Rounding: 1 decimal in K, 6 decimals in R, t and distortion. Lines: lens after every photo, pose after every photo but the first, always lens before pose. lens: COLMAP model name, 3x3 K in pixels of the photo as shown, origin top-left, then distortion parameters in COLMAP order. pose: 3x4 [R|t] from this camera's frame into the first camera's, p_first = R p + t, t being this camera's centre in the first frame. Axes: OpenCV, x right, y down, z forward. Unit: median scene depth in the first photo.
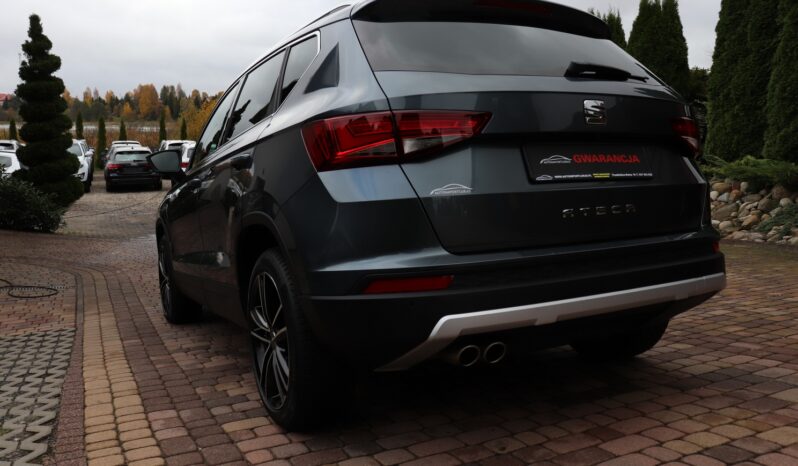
lens RADIAL K [[663.6, 0, 395.3], [0, 663.6, 228.8], [0, 0, 1]] dist [-0.187441, 0.173531]
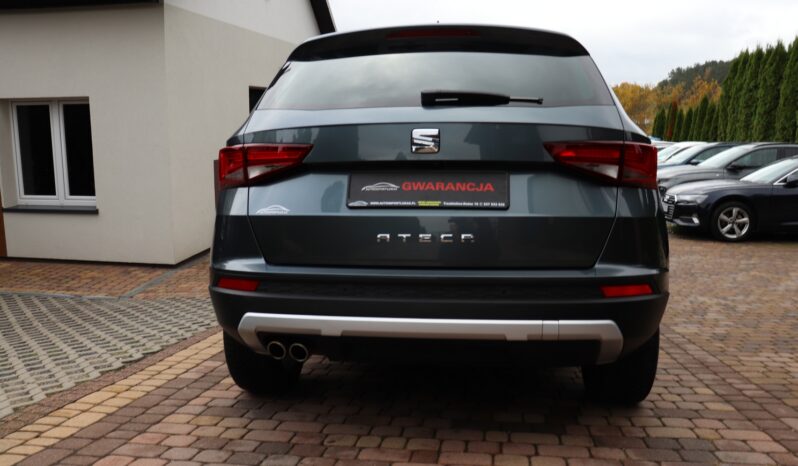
lens RADIAL K [[663.6, 0, 395.3], [0, 663.6, 228.8], [0, 0, 1]] dist [-0.187441, 0.173531]
pose [[0.828621, 0.079095, -0.554194, 0.880965], [-0.071958, 0.996805, 0.034676, -0.077920], [0.555166, 0.011145, 0.831665, 0.122093]]
